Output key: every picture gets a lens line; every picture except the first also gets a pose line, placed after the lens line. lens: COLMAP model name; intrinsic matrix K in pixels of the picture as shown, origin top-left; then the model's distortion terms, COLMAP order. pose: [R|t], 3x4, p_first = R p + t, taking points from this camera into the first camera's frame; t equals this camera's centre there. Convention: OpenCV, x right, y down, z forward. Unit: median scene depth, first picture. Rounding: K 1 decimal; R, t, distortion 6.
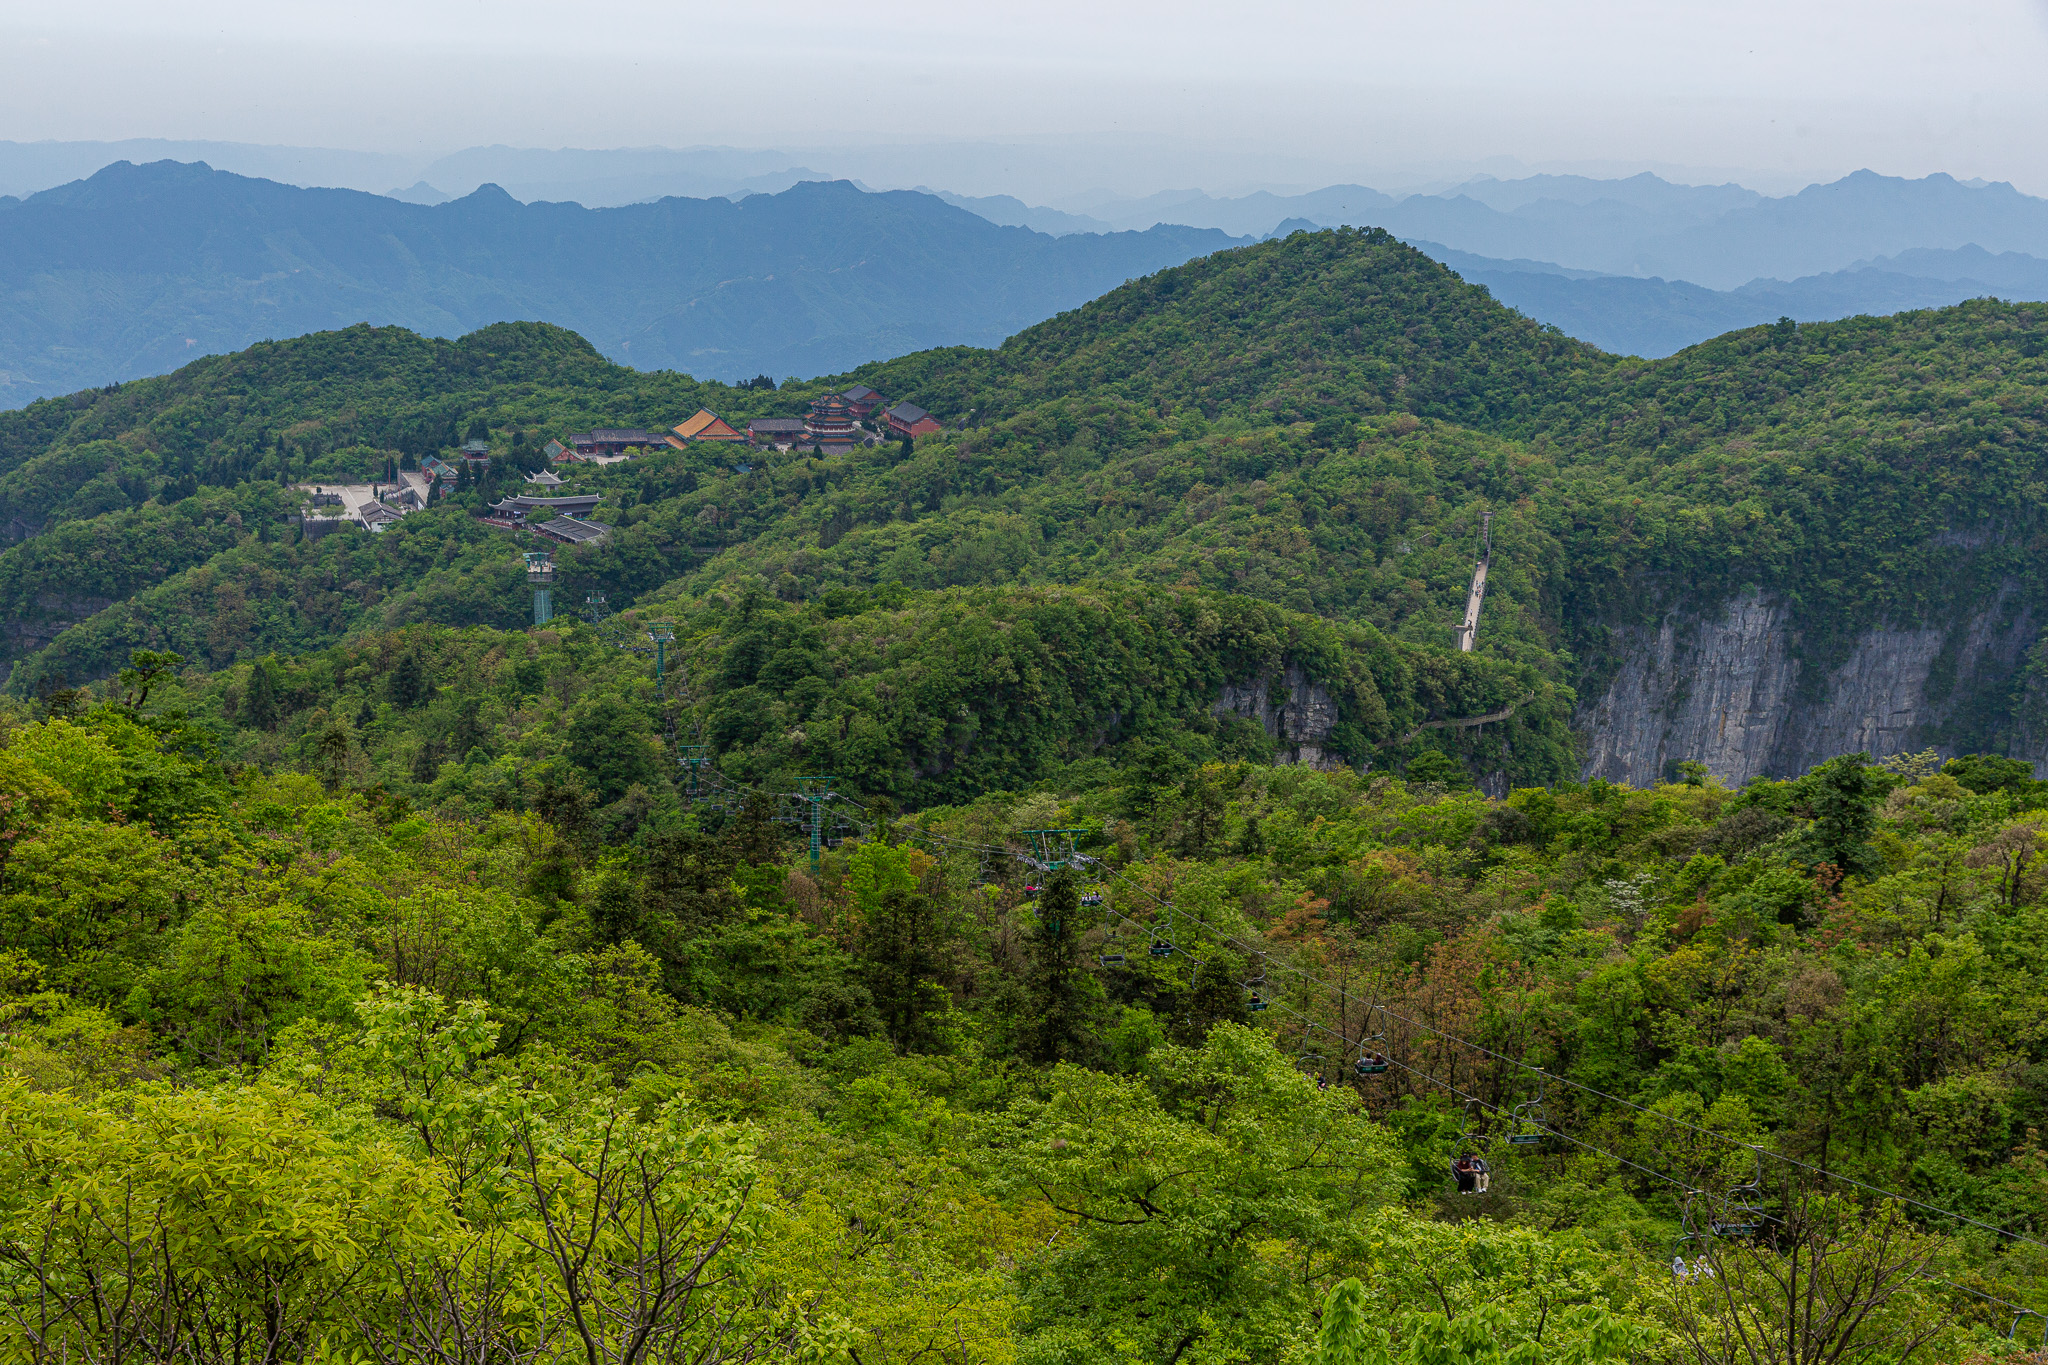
lens RADIAL K [[2638.4, 0, 1024.0], [0, 2638.4, 682.5], [0, 0, 1]] dist [-0.013963, -0.003748]
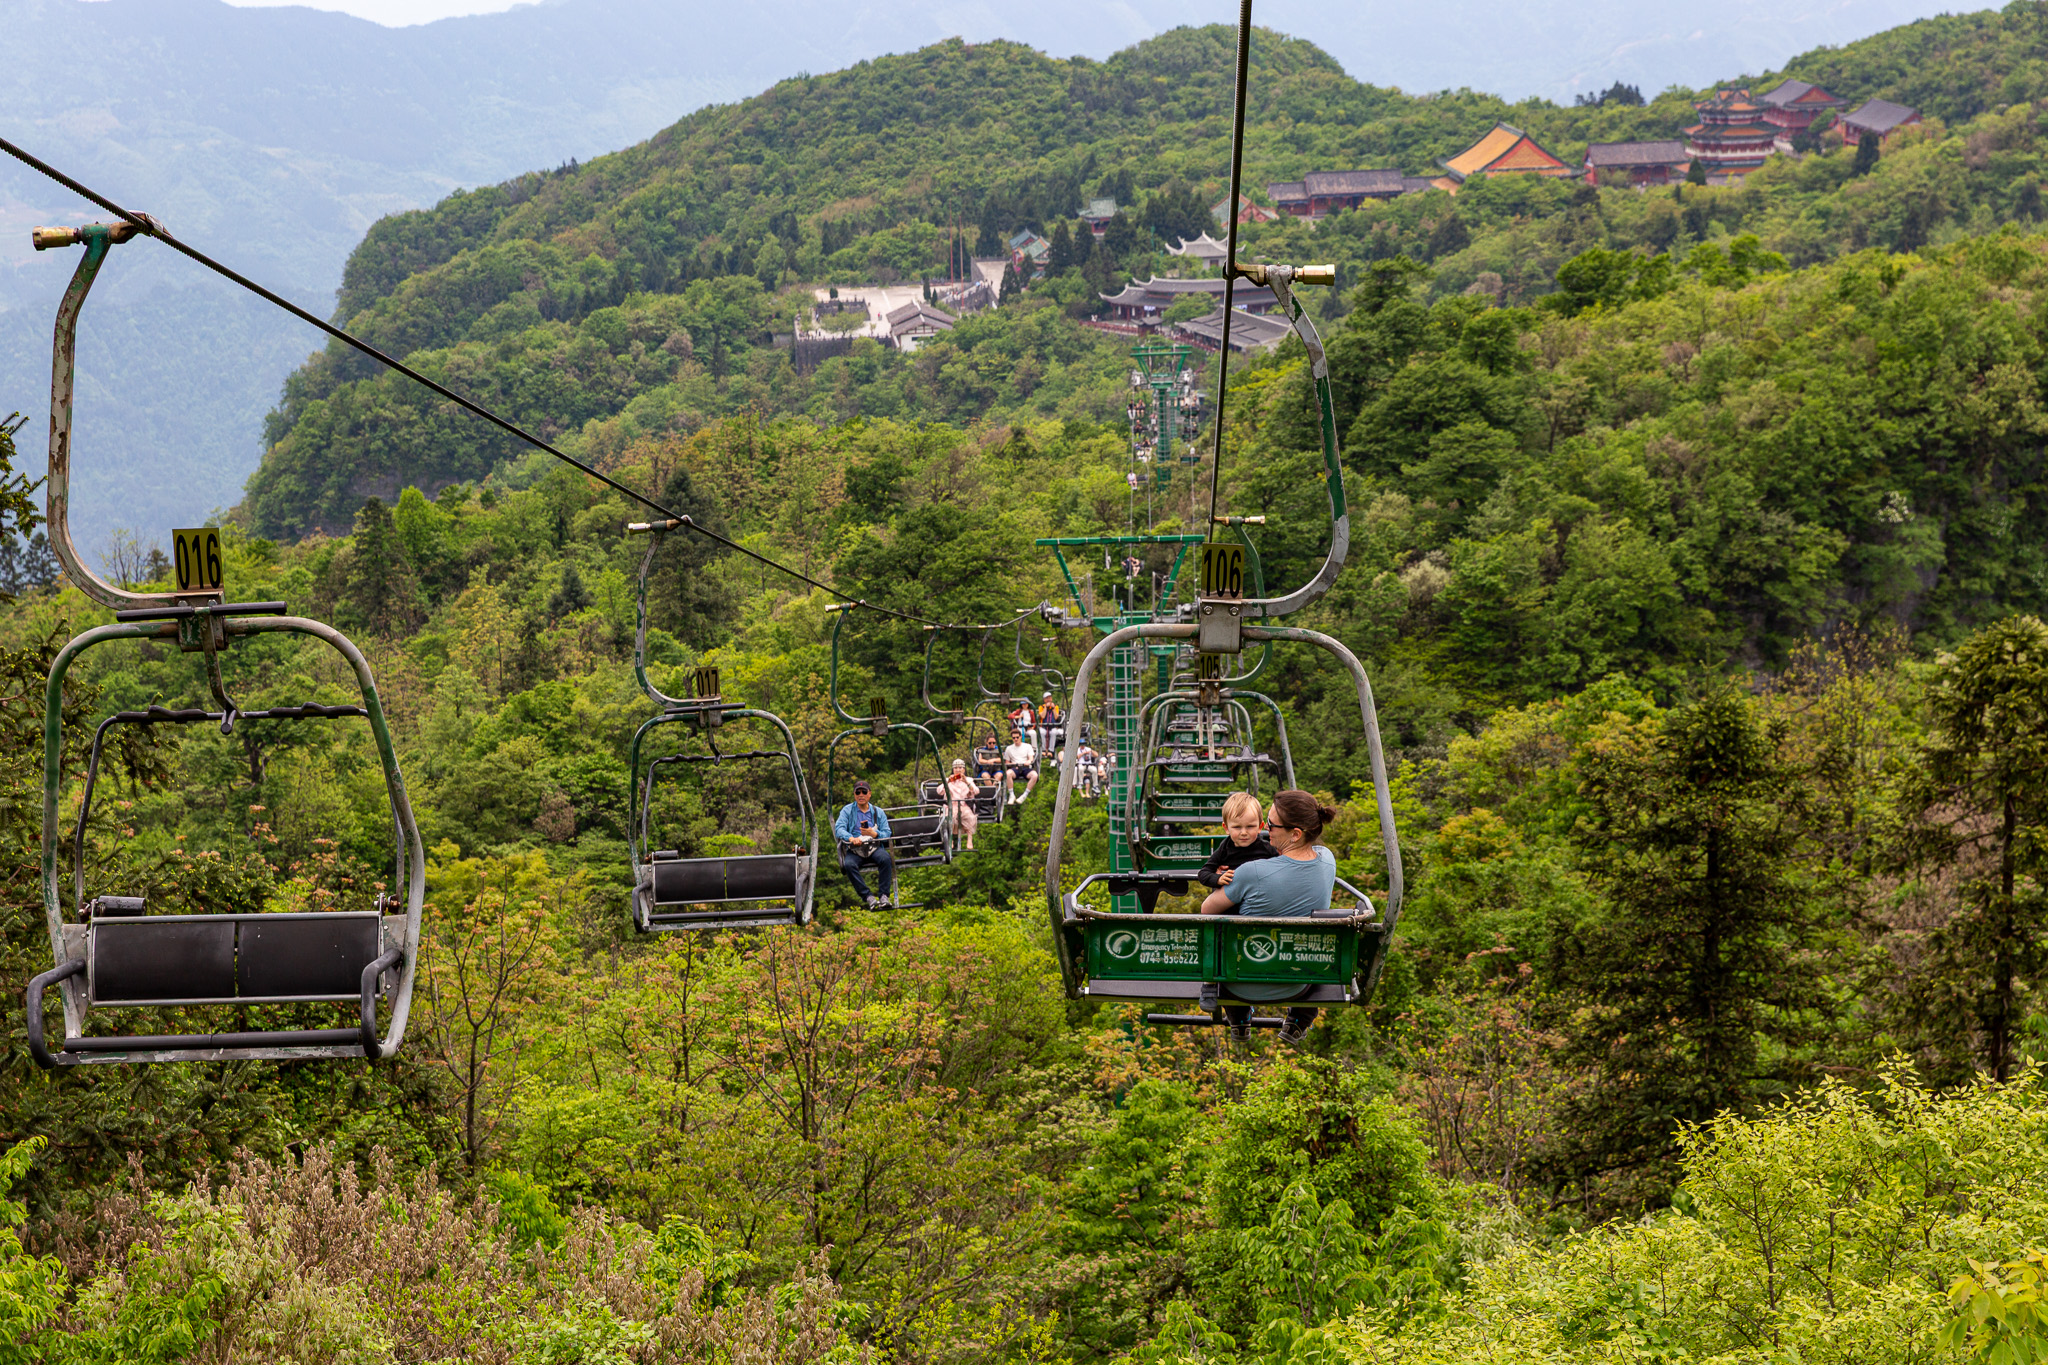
lens RADIAL K [[3870.0, 0, 1024.0], [0, 3870.0, 682.5], [0, 0, 1]] dist [-0.004689, 0.159882]
pose [[0.961936, -0.010641, -0.273067, 0.002921], [0.010157, 0.999943, -0.003187, 0.014485], [0.273086, 0.000292, 0.961990, 0.186474]]
